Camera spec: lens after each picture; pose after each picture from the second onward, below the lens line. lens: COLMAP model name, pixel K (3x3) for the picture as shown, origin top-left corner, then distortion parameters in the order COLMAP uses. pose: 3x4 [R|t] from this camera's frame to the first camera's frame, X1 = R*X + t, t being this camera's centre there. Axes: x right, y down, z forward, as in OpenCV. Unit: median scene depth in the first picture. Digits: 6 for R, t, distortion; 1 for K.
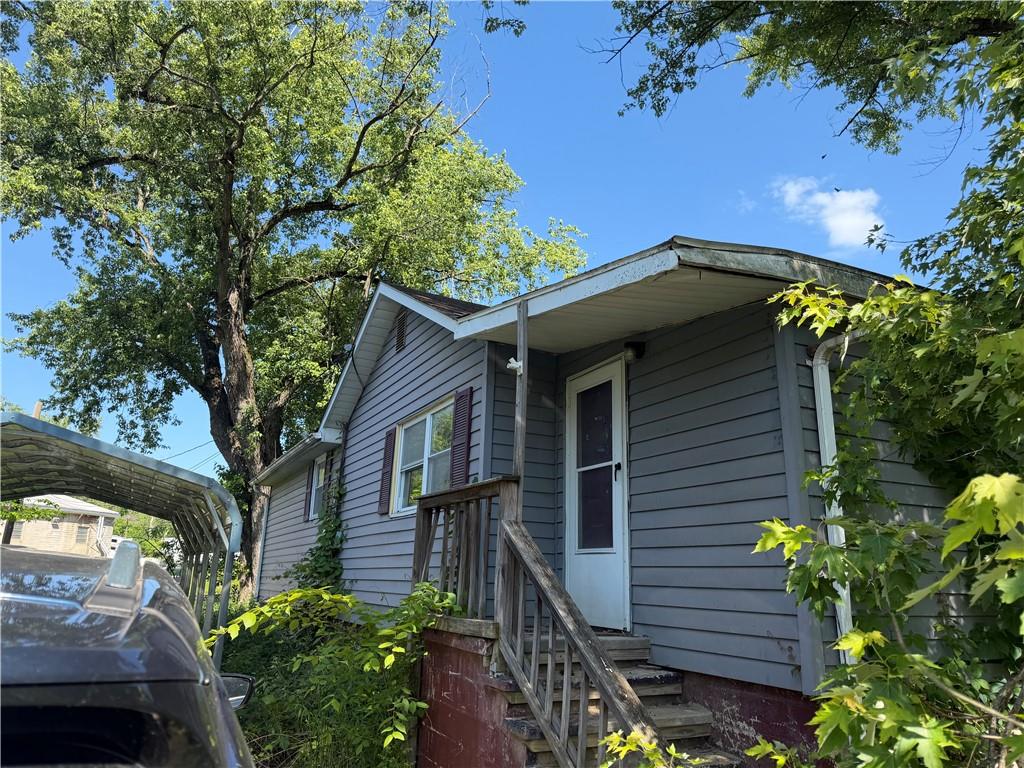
lens RADIAL K [[732.7, 0, 513.5], [0, 732.7, 386.5], [0, 0, 1]] dist [0.061517, -0.053818]
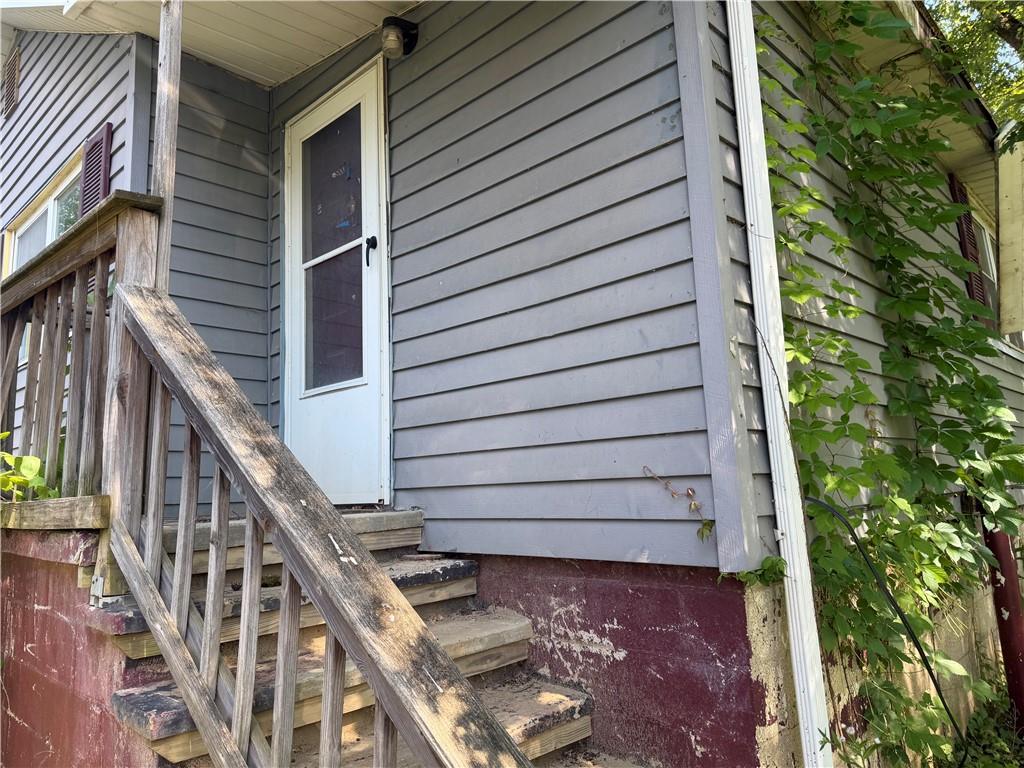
lens RADIAL K [[712.3, 0, 515.0], [0, 712.3, 389.3], [0, 0, 1]] dist [0.137273, -0.147617]
pose [[0.942178, -0.009338, 0.334984, 0.058458], [-0.029323, 0.993480, 0.110170, 0.169527], [-0.333829, -0.113623, 0.935761, 0.424084]]
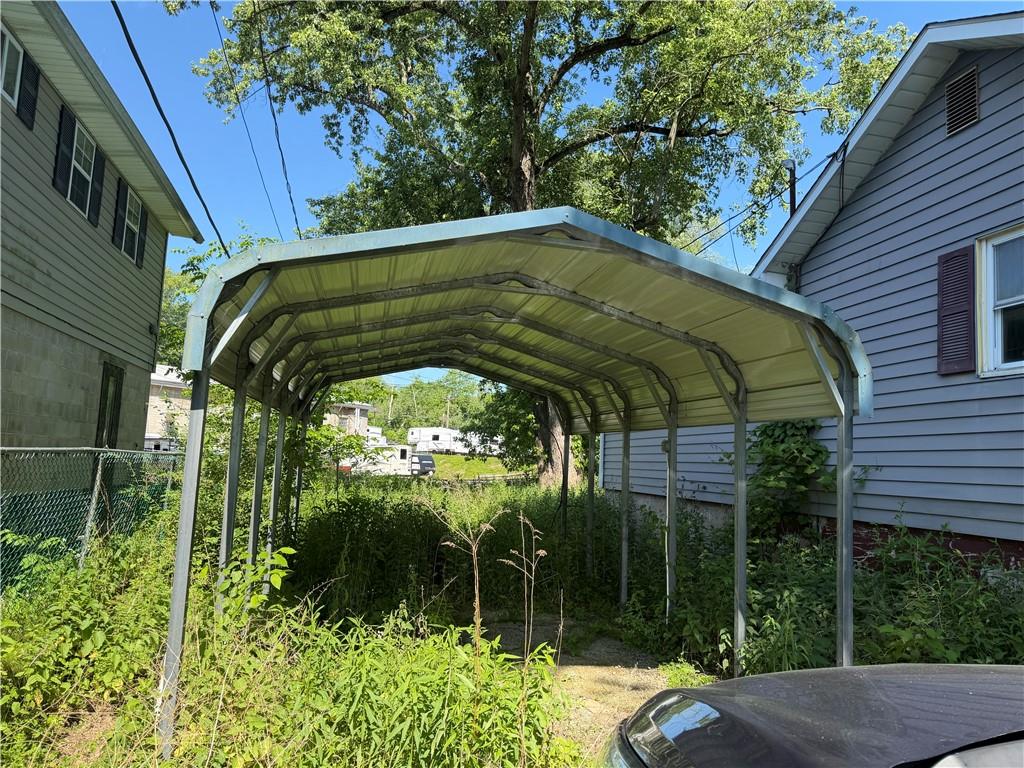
lens RADIAL K [[712.3, 0, 515.0], [0, 712.3, 389.3], [0, 0, 1]] dist [0.137273, -0.147617]
pose [[0.968712, -0.008662, -0.248037, -0.632037], [0.043743, 0.989705, 0.136276, 0.121474], [0.244303, -0.142862, 0.959117, 0.388709]]
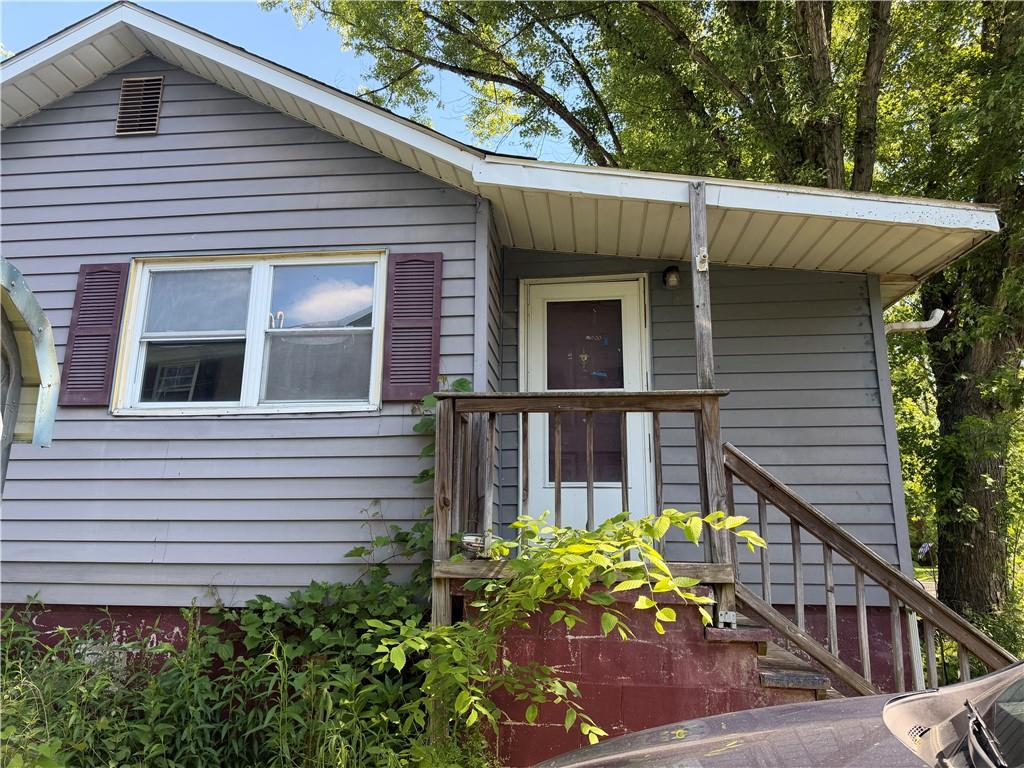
lens RADIAL K [[732.7, 0, 513.5], [0, 732.7, 386.5], [0, 0, 1]] dist [0.061517, -0.053818]
pose [[0.558999, 0.164543, 0.812678, -0.717047], [-0.209823, 0.976283, -0.053341, 0.187525], [-0.802181, -0.140701, 0.580267, 0.637800]]
